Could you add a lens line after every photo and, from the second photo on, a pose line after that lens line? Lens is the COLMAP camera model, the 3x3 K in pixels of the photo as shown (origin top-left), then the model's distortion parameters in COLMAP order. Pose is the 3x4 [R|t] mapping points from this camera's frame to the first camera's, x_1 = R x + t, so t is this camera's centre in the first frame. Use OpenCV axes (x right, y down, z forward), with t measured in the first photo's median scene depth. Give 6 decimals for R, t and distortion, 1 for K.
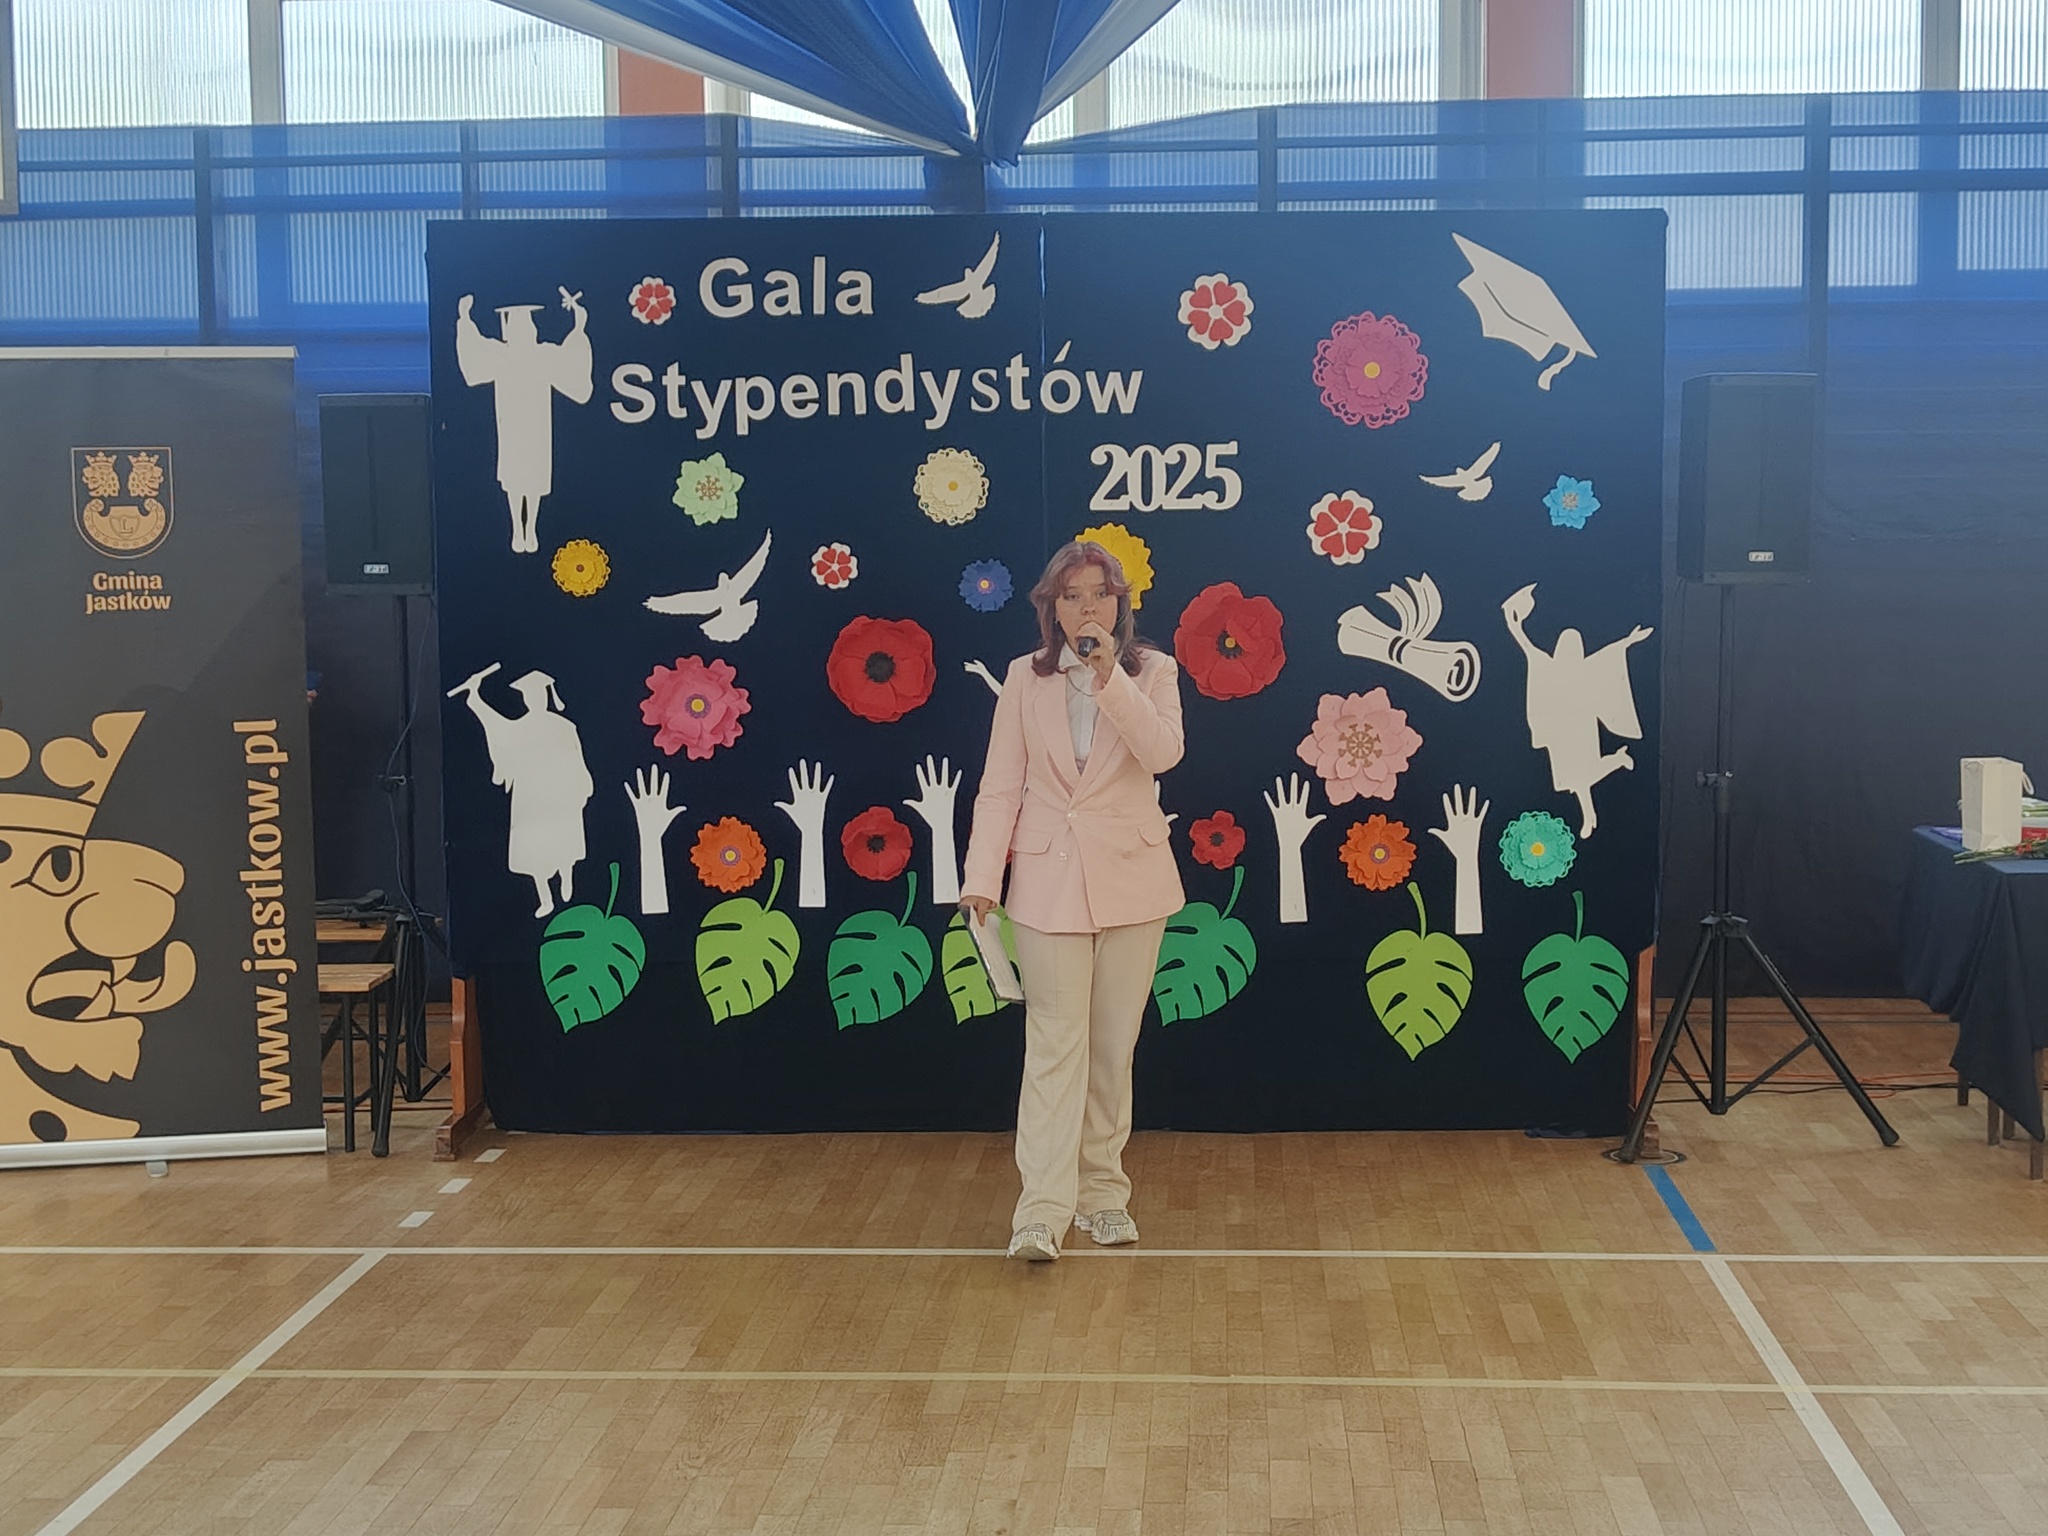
lens RADIAL K [[2963.2, 0, 1051.9], [0, 2963.2, 767.2], [0, 0, 1]] dist [0.056139, 0.000000]
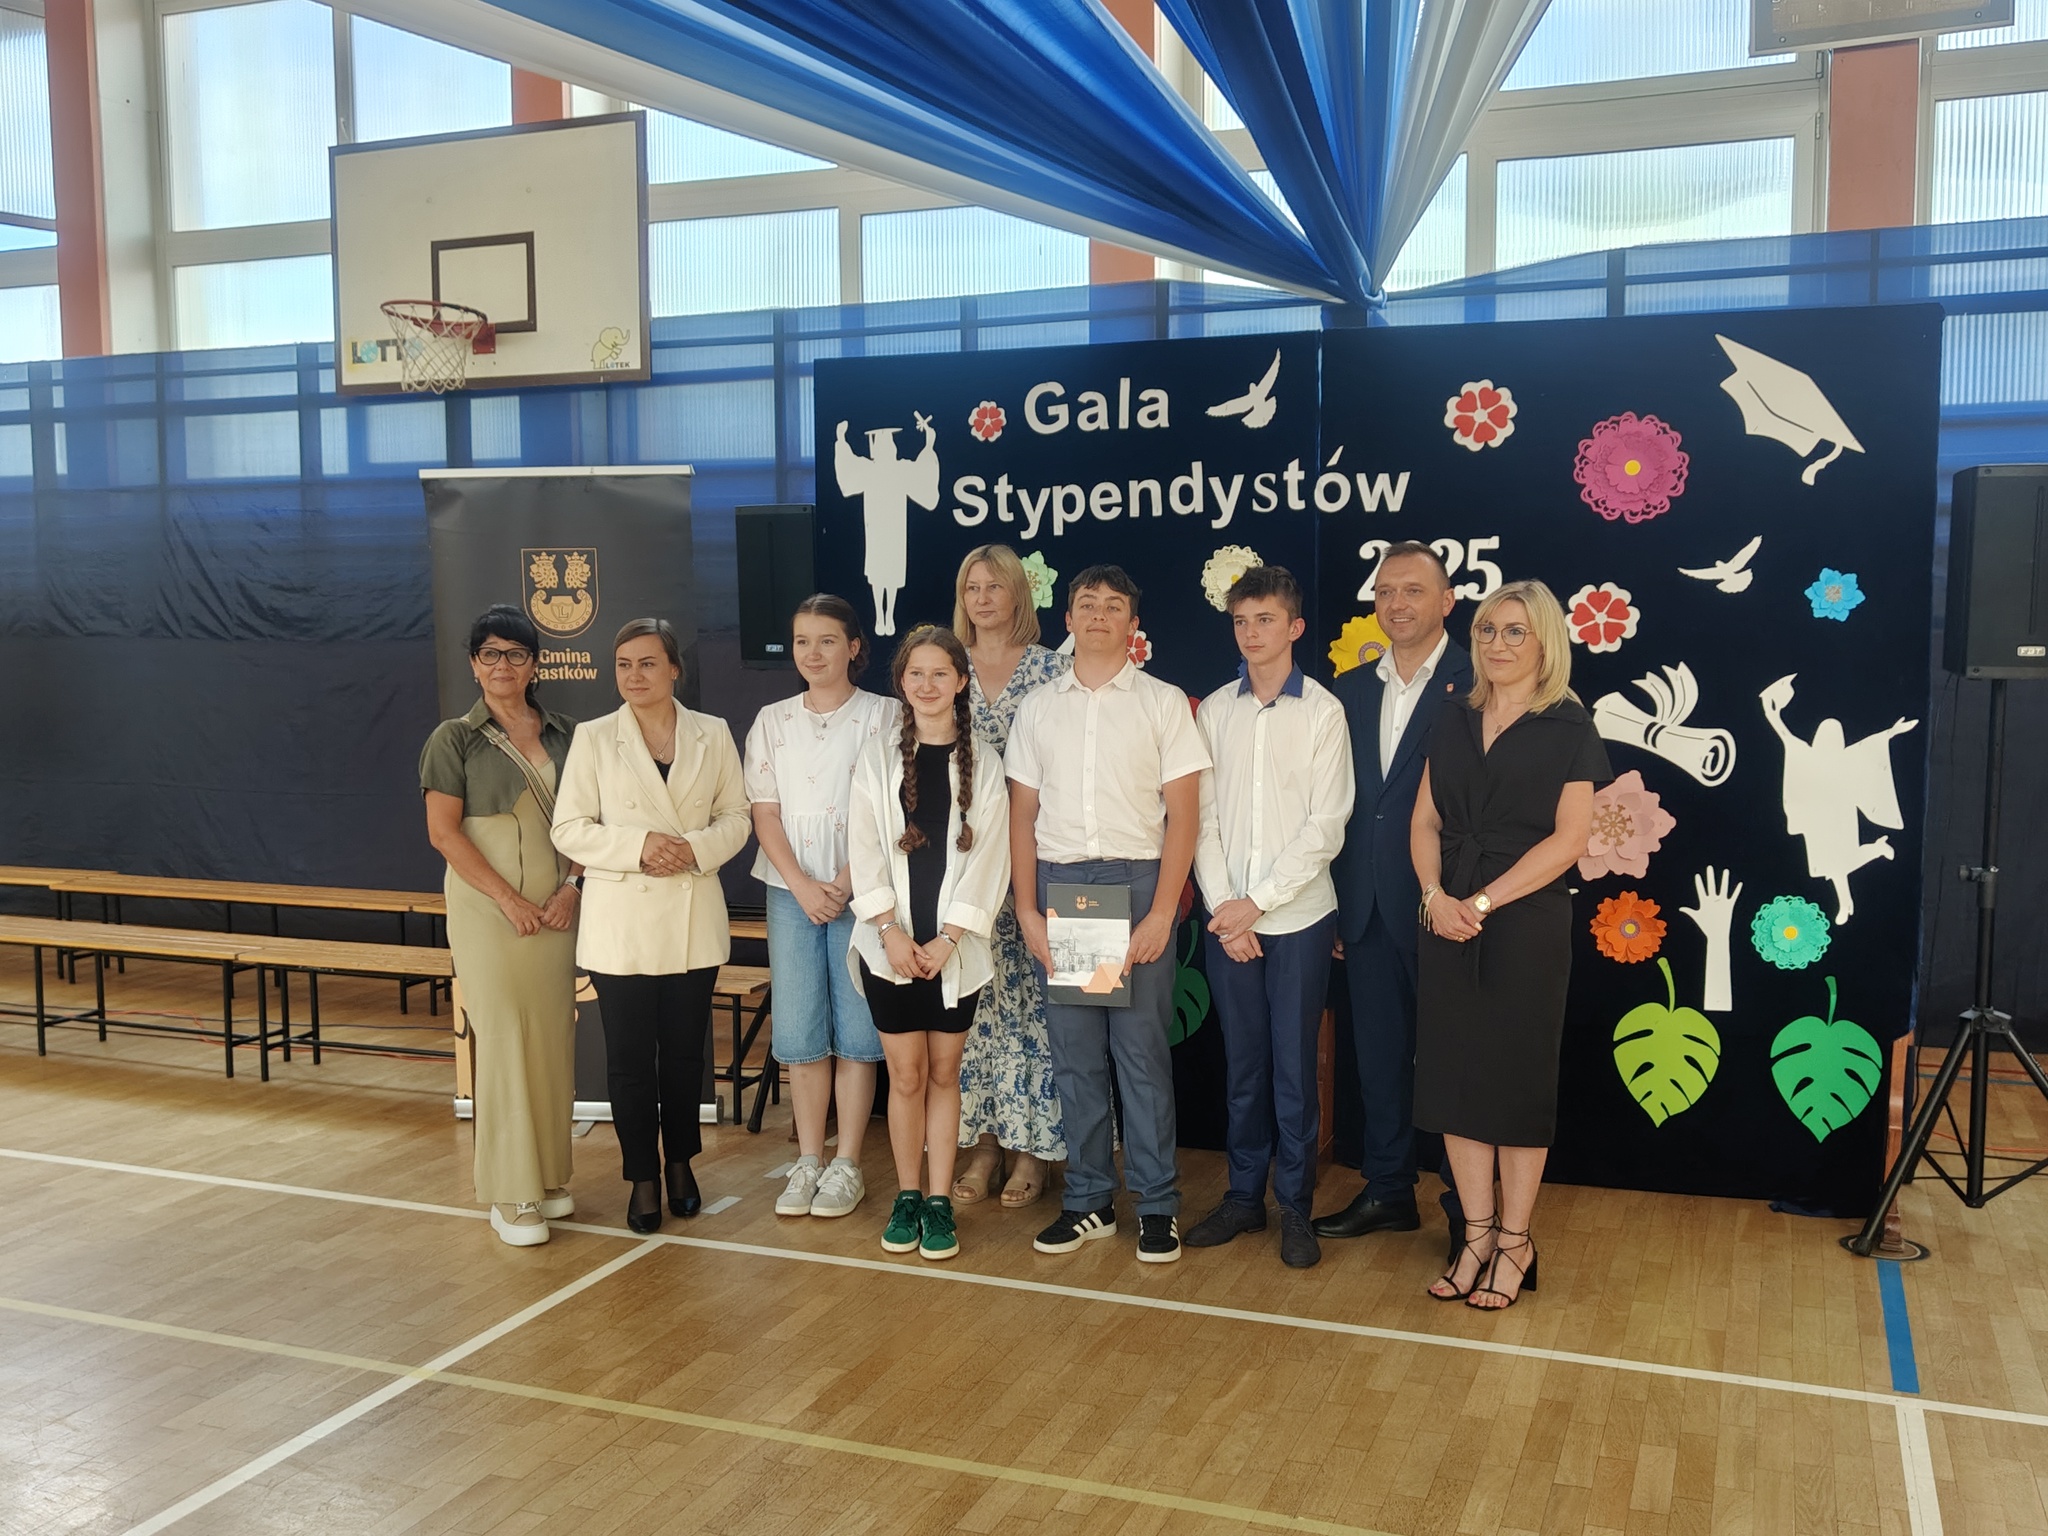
lens RADIAL K [[1940.8, 0, 1010.4], [0, 1940.8, 772.7], [0, 0, 1]] dist [0.009728, 0.000000]
pose [[0.949962, 0.030429, -0.310880, 0.115703], [-0.029391, 0.999536, 0.008024, -0.025220], [0.310980, 0.001514, 0.950415, 0.278677]]
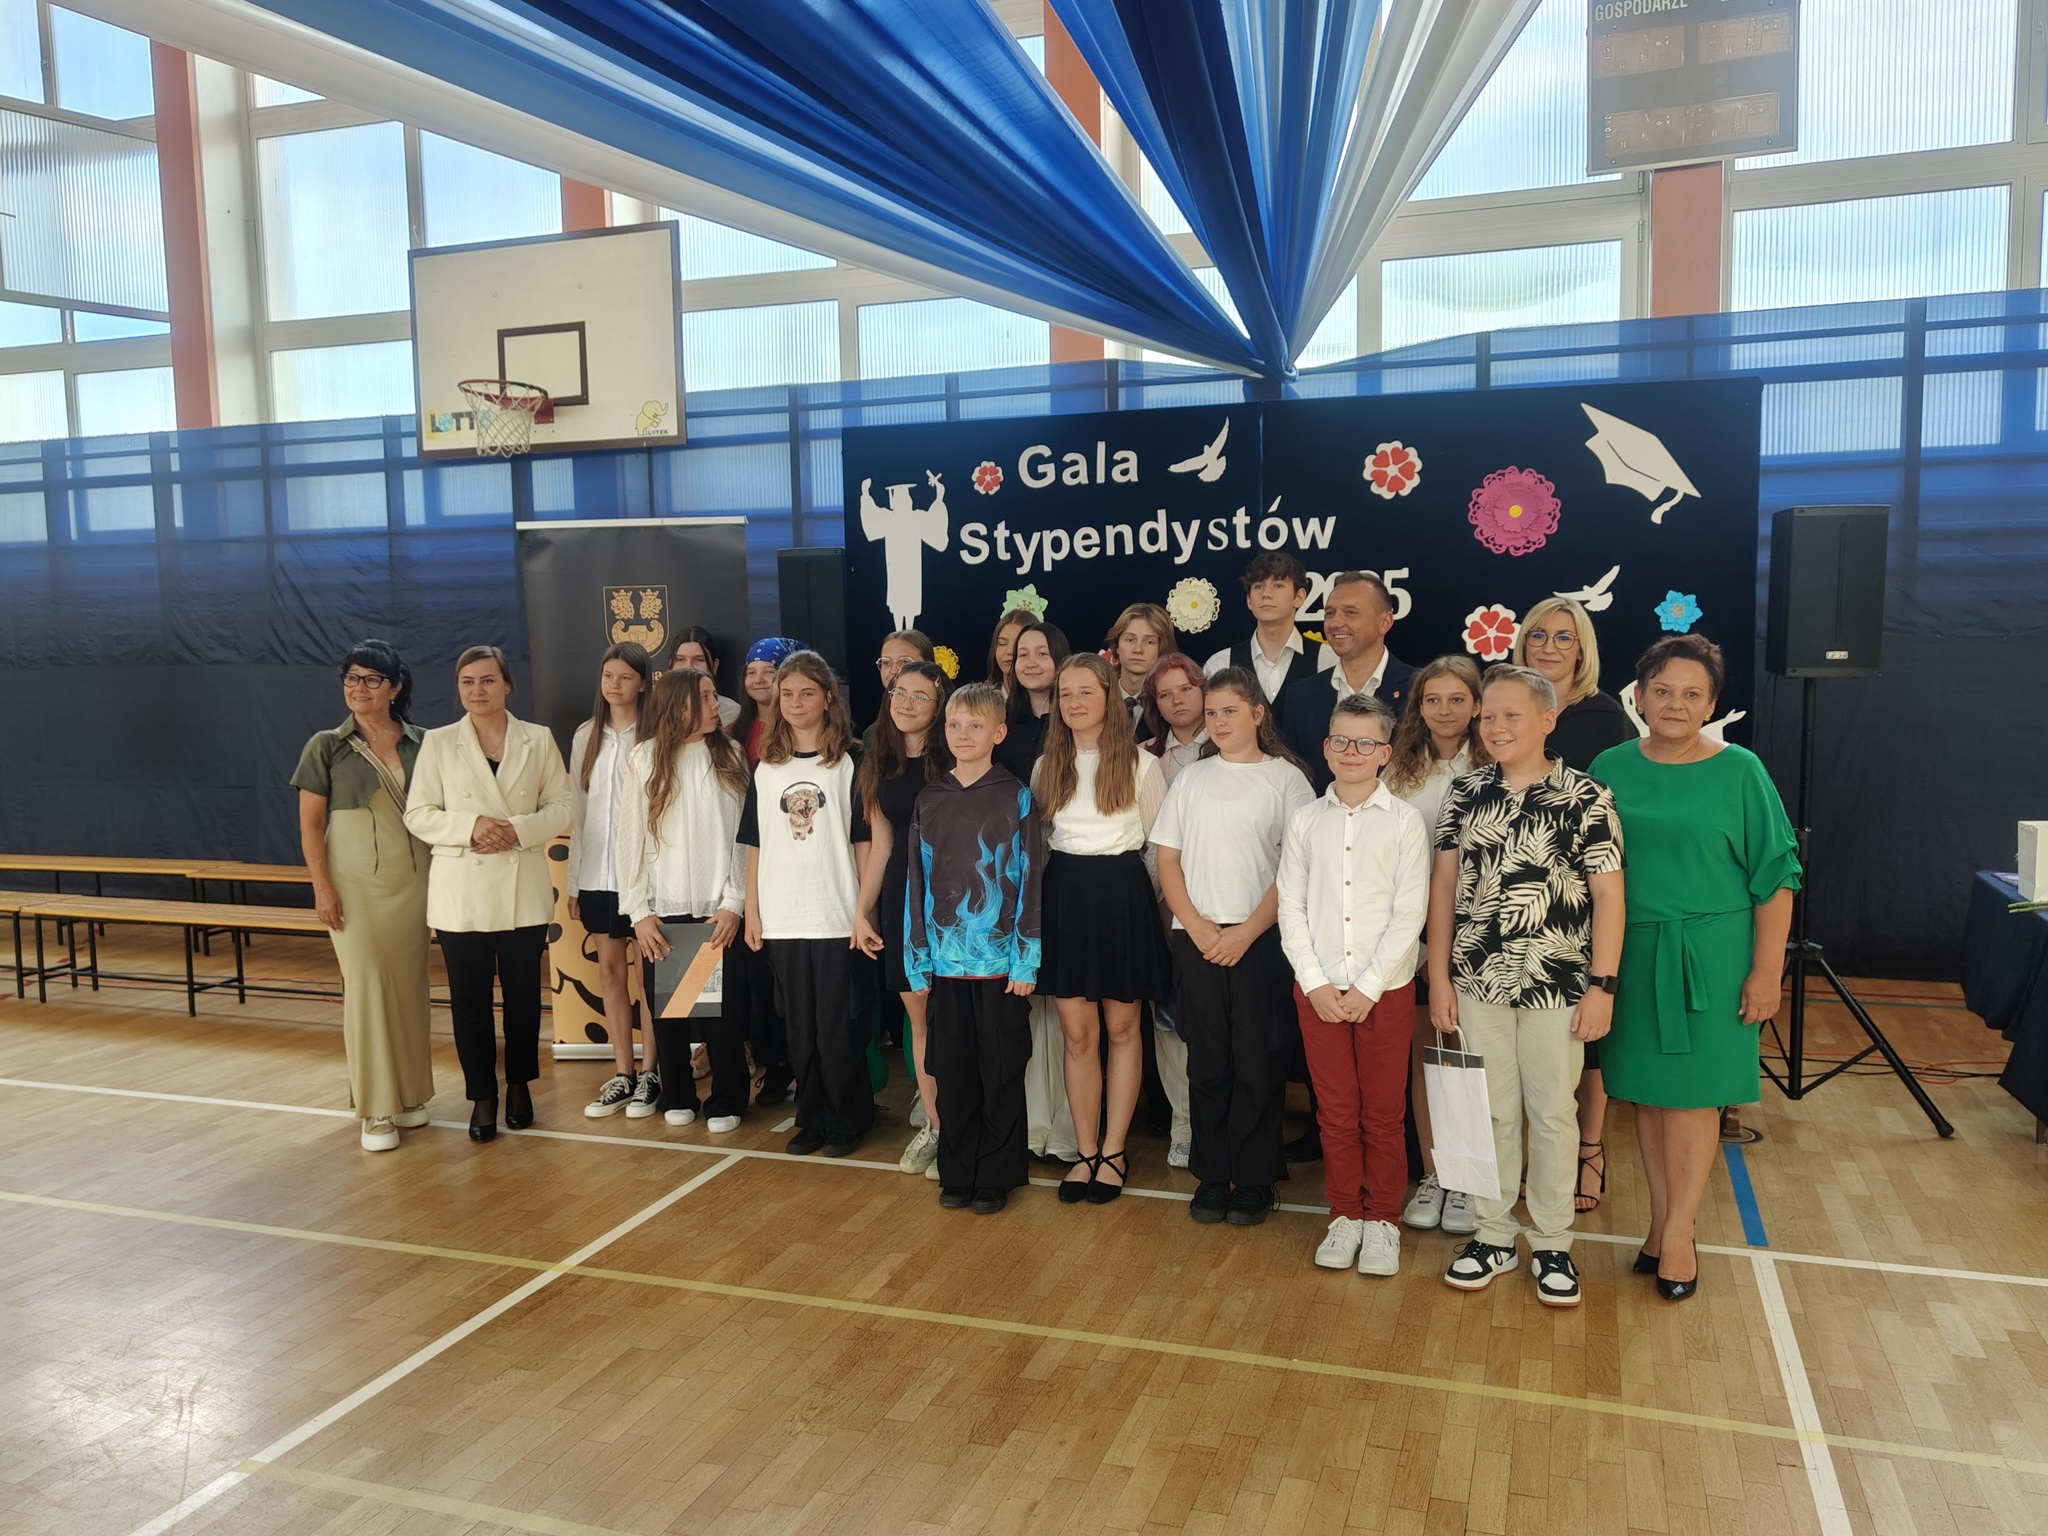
lens RADIAL K [[1609.1, 0, 1022.8], [0, 1609.1, 778.8], [0, 0, 1]] dist [0.014557, -0.010571]
pose [[0.963329, 0.016577, -0.267811, 0.090929], [-0.012775, 0.999791, 0.015936, -0.025215], [0.268019, -0.011930, 0.963340, 0.260216]]
